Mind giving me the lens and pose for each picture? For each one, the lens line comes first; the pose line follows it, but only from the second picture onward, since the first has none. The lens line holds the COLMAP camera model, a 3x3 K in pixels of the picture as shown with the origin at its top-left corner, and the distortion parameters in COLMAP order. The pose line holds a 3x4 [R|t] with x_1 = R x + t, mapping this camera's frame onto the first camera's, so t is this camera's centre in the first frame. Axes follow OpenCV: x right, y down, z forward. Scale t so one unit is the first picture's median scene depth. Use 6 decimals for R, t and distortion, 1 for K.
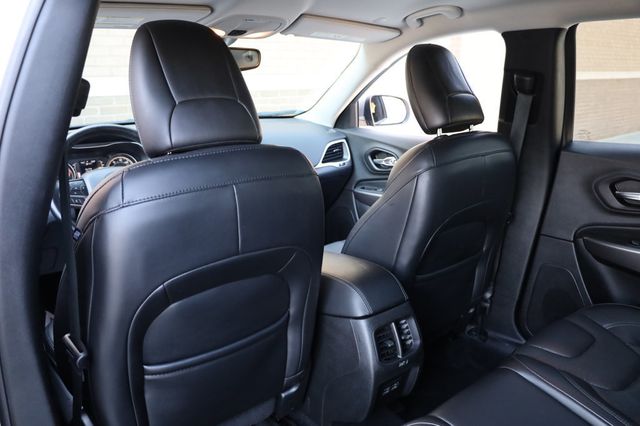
lens RADIAL K [[473.6, 0, 320.0], [0, 473.6, 213.0], [0, 0, 1]] dist [-0.029978, -0.002825]
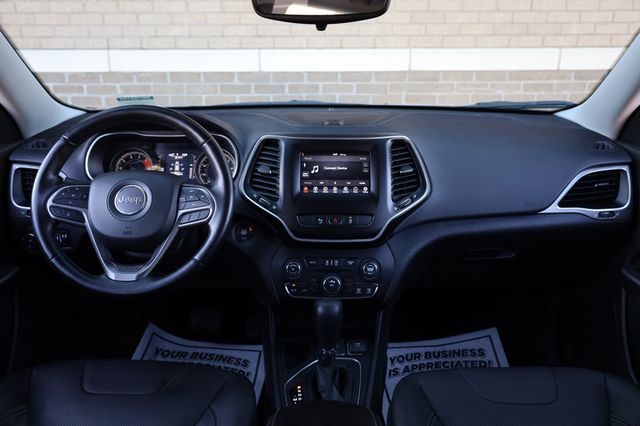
lens RADIAL K [[505.7, 0, 320.0], [0, 505.7, 213.0], [0, 0, 1]] dist [-0.004134, 0.000432]
pose [[0.772700, 0.192120, -0.605000, 0.134153], [-0.178942, 0.980371, 0.082777, -0.092199], [0.609027, 0.044298, 0.791911, 0.373952]]
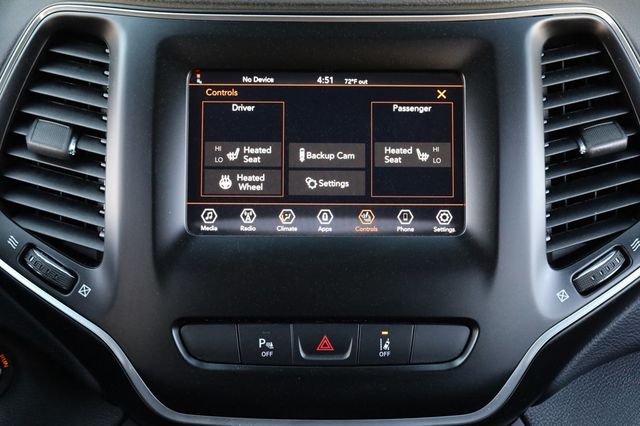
lens RADIAL K [[1107.3, 0, 320.0], [0, 1107.3, 213.0], [0, 0, 1]] dist [0.001947, -0.055834]
pose [[0.774169, 0.213127, -0.596020, -0.000488], [-0.180975, 0.976831, 0.114230, -0.109766], [0.606556, 0.019431, 0.794803, 0.561255]]
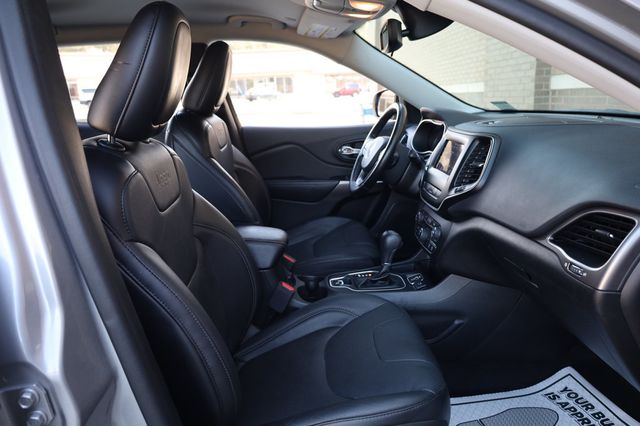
lens RADIAL K [[433.4, 0, 320.0], [0, 433.4, 213.0], [0, 0, 1]] dist [-0.026001, 0.002351]
pose [[-0.592861, 0.243133, -0.767726, 0.397264], [-0.173530, 0.892369, 0.416612, -0.238218], [0.786386, 0.380216, -0.486860, 0.964992]]
